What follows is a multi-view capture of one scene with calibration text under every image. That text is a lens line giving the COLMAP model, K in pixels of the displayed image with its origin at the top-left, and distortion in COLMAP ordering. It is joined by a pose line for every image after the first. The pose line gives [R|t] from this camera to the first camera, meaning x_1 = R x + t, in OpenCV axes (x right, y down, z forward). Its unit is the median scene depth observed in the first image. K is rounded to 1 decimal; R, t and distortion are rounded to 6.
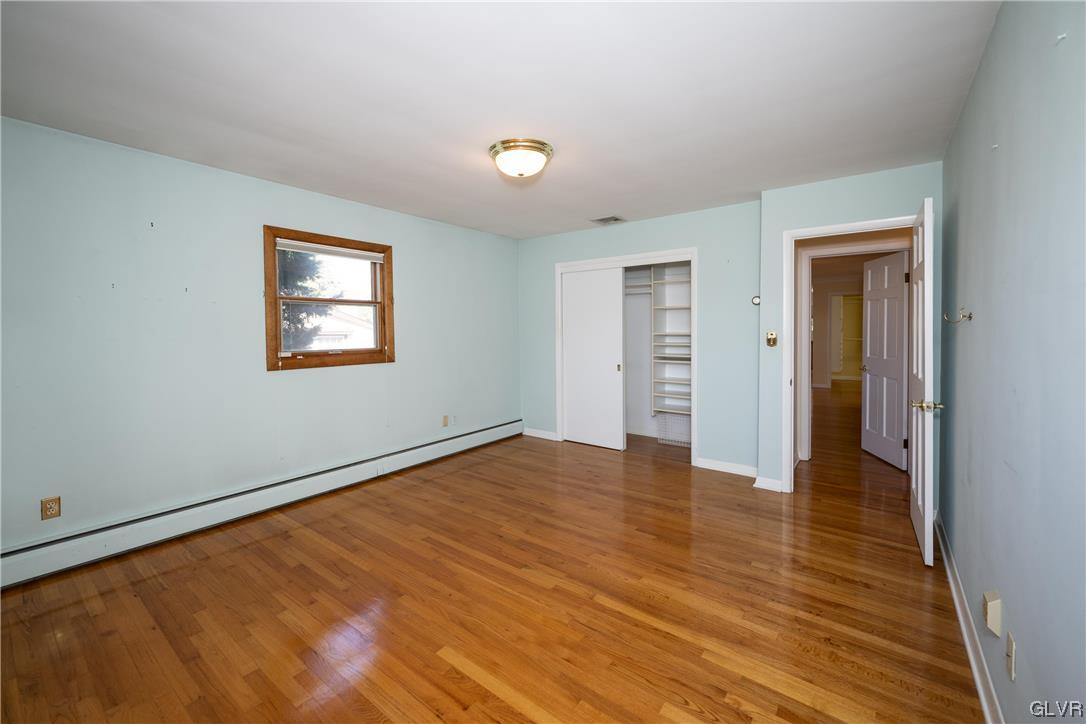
lens RADIAL K [[444.0, 0, 543.1], [0, 444.0, 340.3], [0, 0, 1]] dist [0.000290, 0.000053]
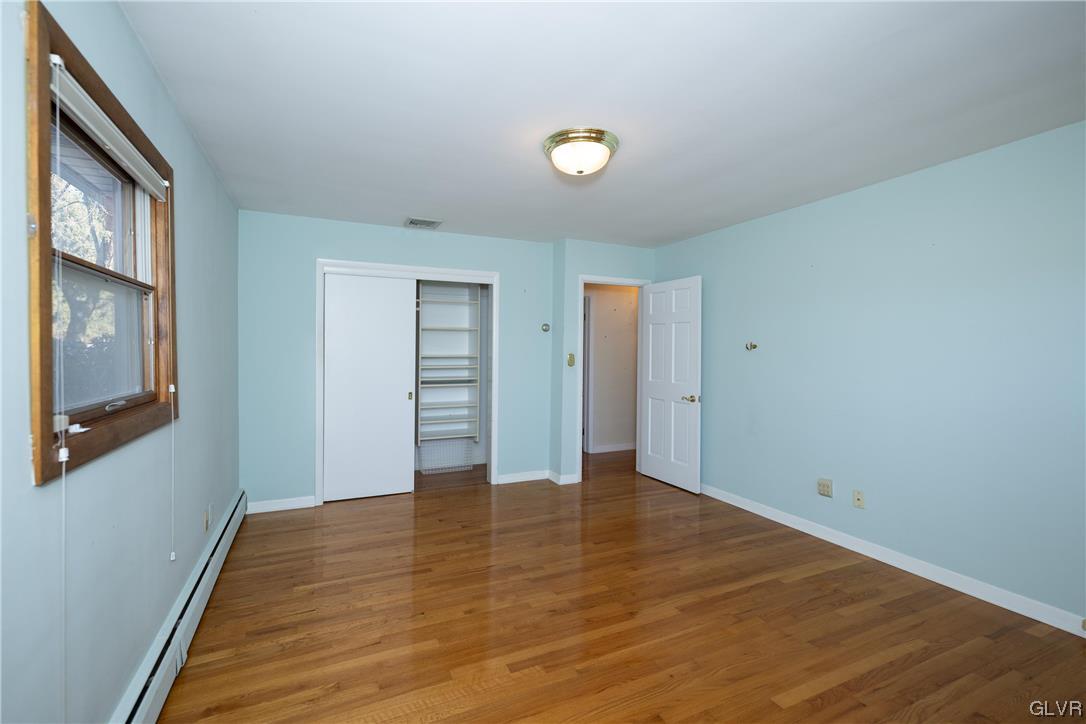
lens RADIAL K [[449.6, 0, 543.0], [0, 449.6, 362.0], [0, 0, 1]] dist [-0.001644, -0.000055]
pose [[0.478257, -0.013661, 0.878113, -0.609543], [0.012984, 0.999880, 0.008484, -0.010759], [-0.878124, 0.007344, 0.478377, 0.469708]]
